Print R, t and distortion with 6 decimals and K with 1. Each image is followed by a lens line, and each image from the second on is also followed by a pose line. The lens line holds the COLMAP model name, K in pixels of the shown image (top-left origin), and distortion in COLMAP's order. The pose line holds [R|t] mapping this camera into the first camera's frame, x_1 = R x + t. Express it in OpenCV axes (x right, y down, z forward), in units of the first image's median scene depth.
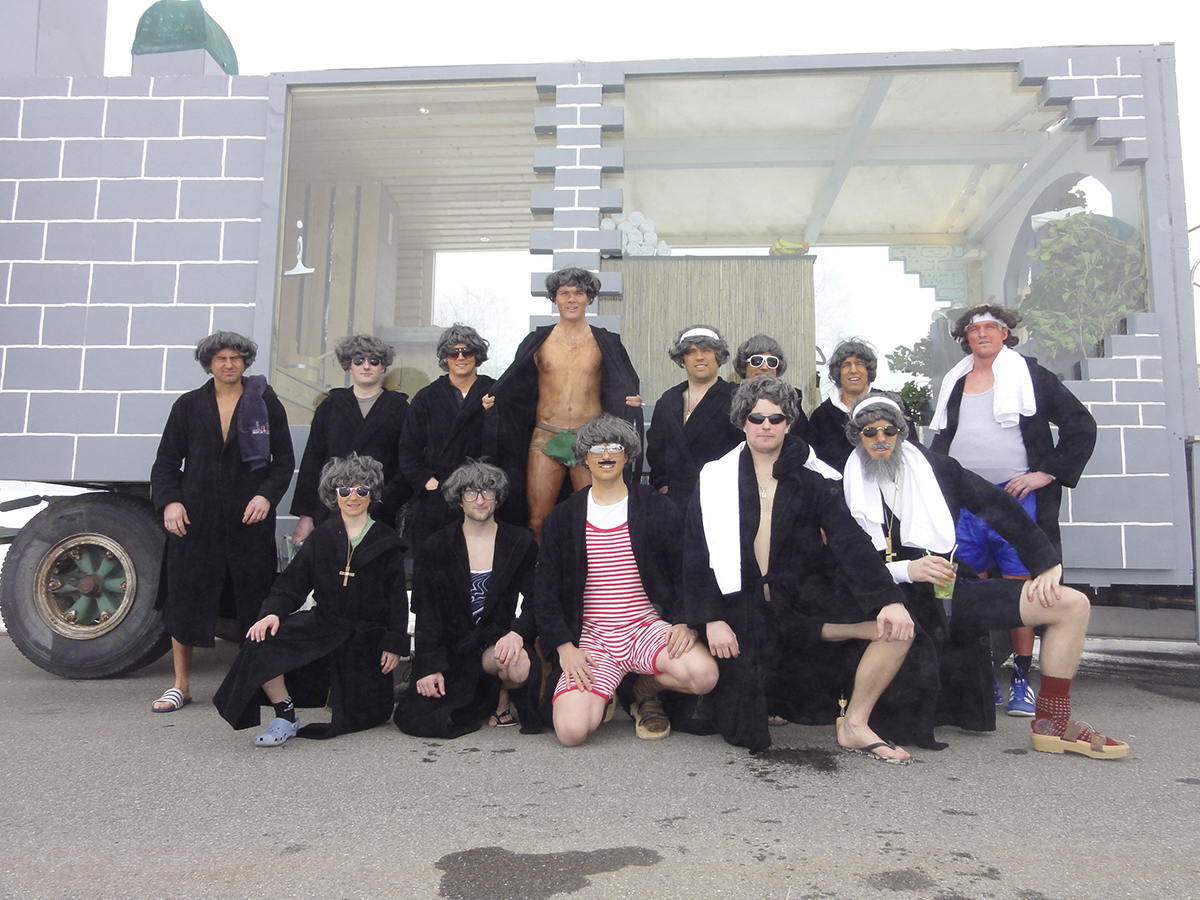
lens RADIAL K [[886.6, 0, 603.0], [0, 886.6, 459.5], [0, 0, 1]] dist [-0.007911, 0.030043]
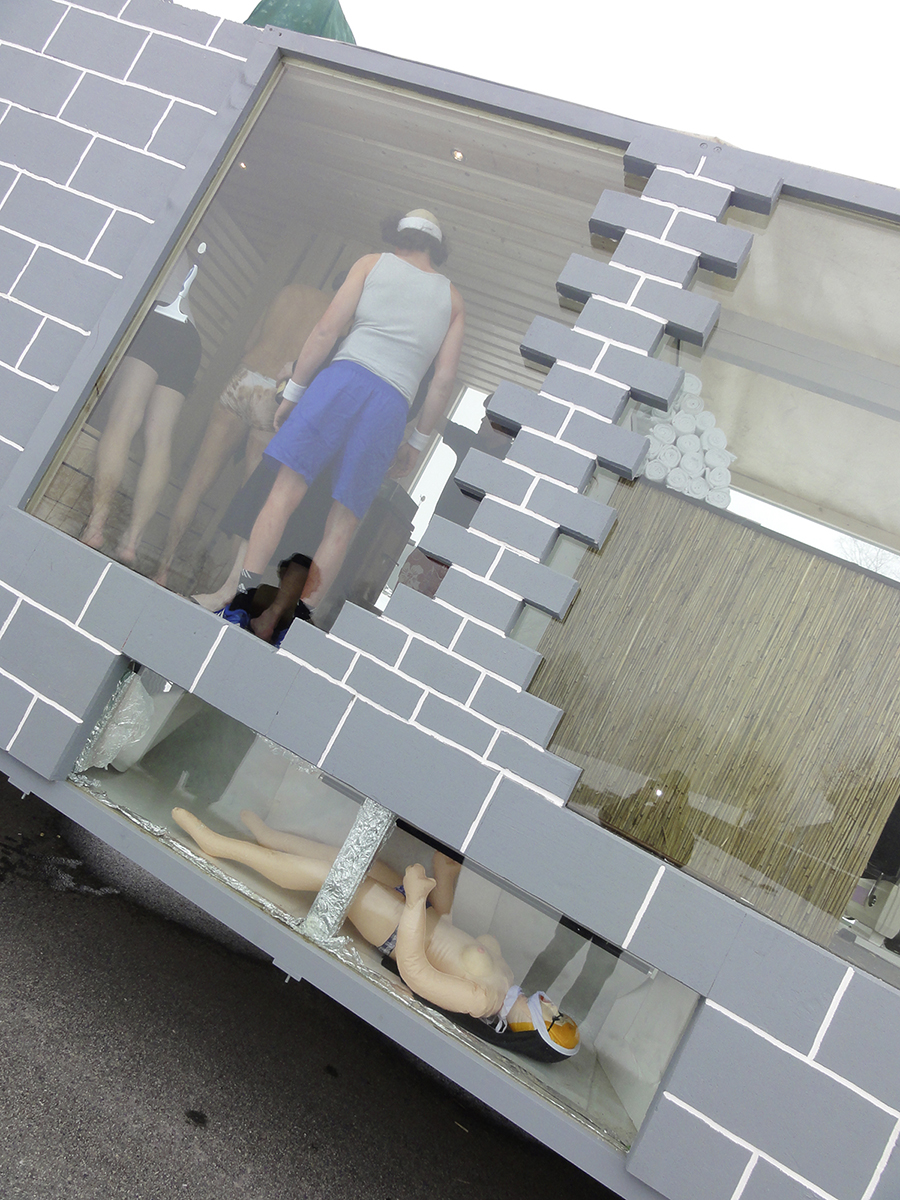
lens RADIAL K [[869.9, 0, 443.3], [0, 869.9, 610.6], [0, 0, 1]] dist [0.001575, -0.003761]
pose [[0.874983, 0.421162, -0.238805, 0.084288], [-0.424479, 0.904554, 0.040000, -0.132039], [0.232858, 0.066368, 0.970243, 0.462085]]
